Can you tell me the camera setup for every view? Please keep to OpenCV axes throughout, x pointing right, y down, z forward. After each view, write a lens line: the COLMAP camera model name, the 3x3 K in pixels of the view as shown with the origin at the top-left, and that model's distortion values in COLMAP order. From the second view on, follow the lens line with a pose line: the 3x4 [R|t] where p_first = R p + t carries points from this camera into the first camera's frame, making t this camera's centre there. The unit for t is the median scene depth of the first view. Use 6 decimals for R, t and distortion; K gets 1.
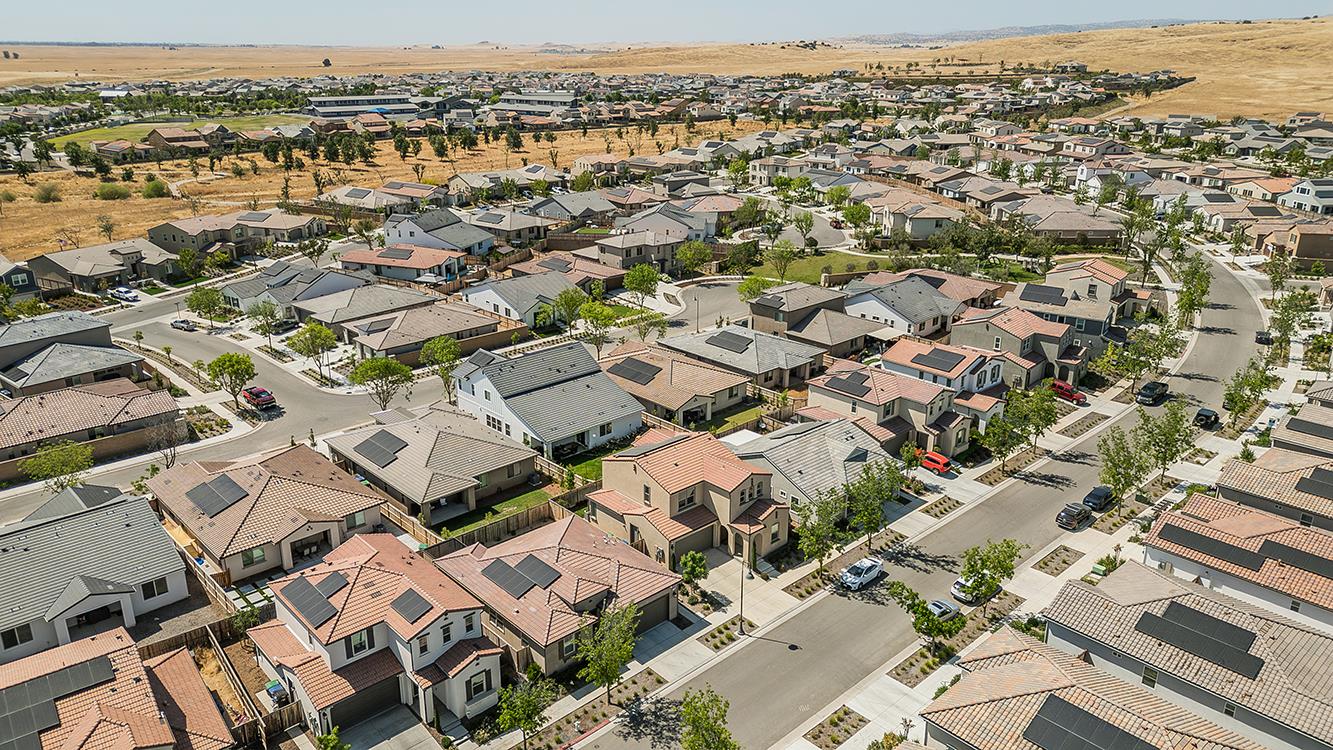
lens RADIAL K [[931.8, 0, 653.9], [0, 931.8, 378.0], [0, 0, 1]] dist [0.065171, -0.033983]
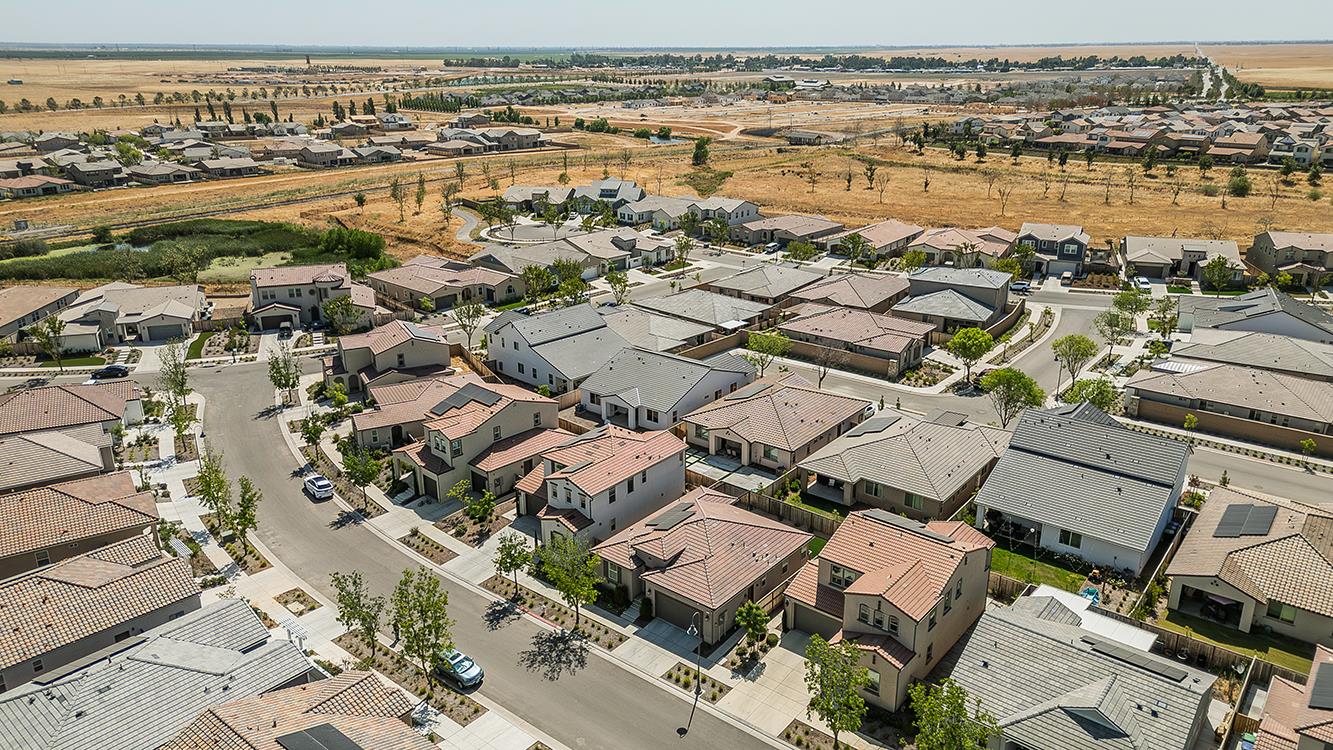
lens RADIAL K [[931.8, 0, 667.1], [0, 931.8, 376.2], [0, 0, 1]] dist [0.065171, -0.033983]
pose [[0.147308, 0.328227, -0.933042, 0.513264], [-0.327890, 0.906196, 0.267016, -0.145521], [0.933160, 0.266602, 0.241113, 0.412388]]
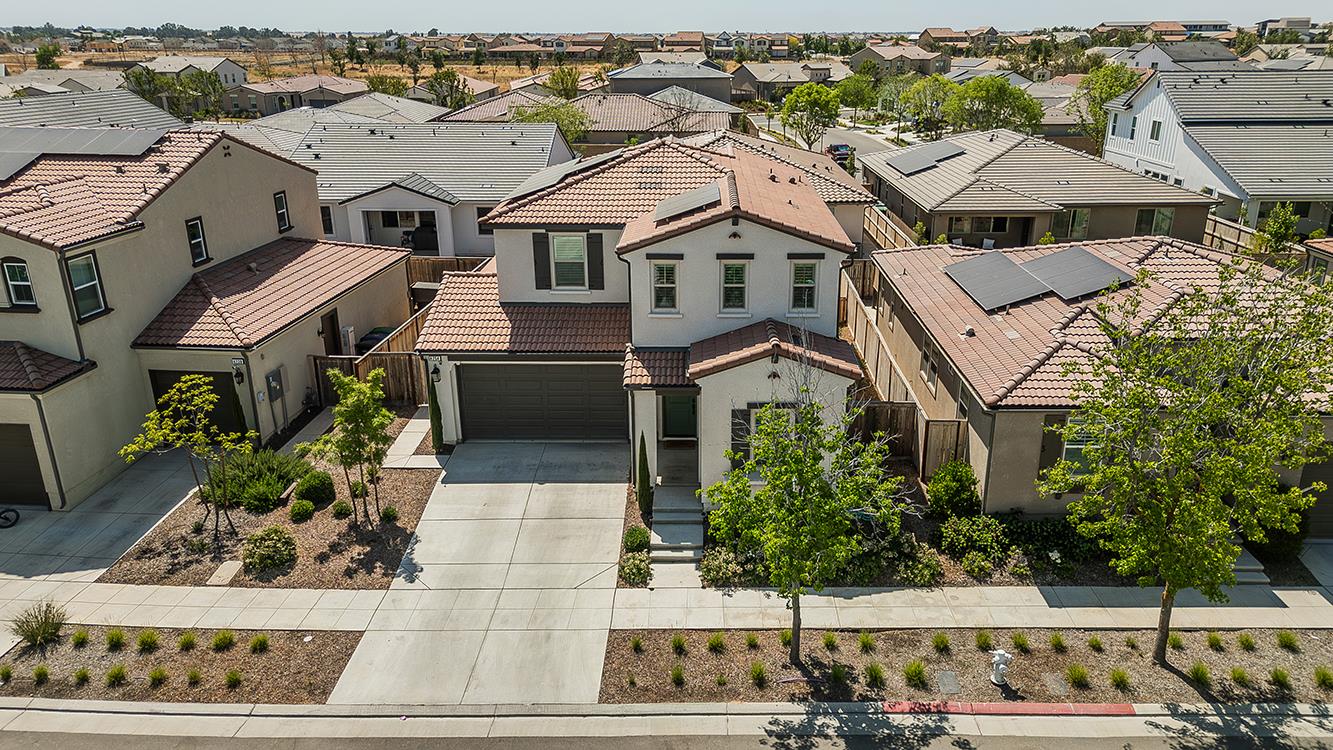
lens RADIAL K [[931.8, 0, 693.4], [0, 931.8, 386.2], [0, 0, 1]] dist [0.065171, -0.033983]
pose [[0.734976, 0.236996, -0.635329, 0.005896], [-0.225459, 0.969039, 0.100659, 0.149084], [0.639514, 0.069259, 0.765653, 0.380574]]
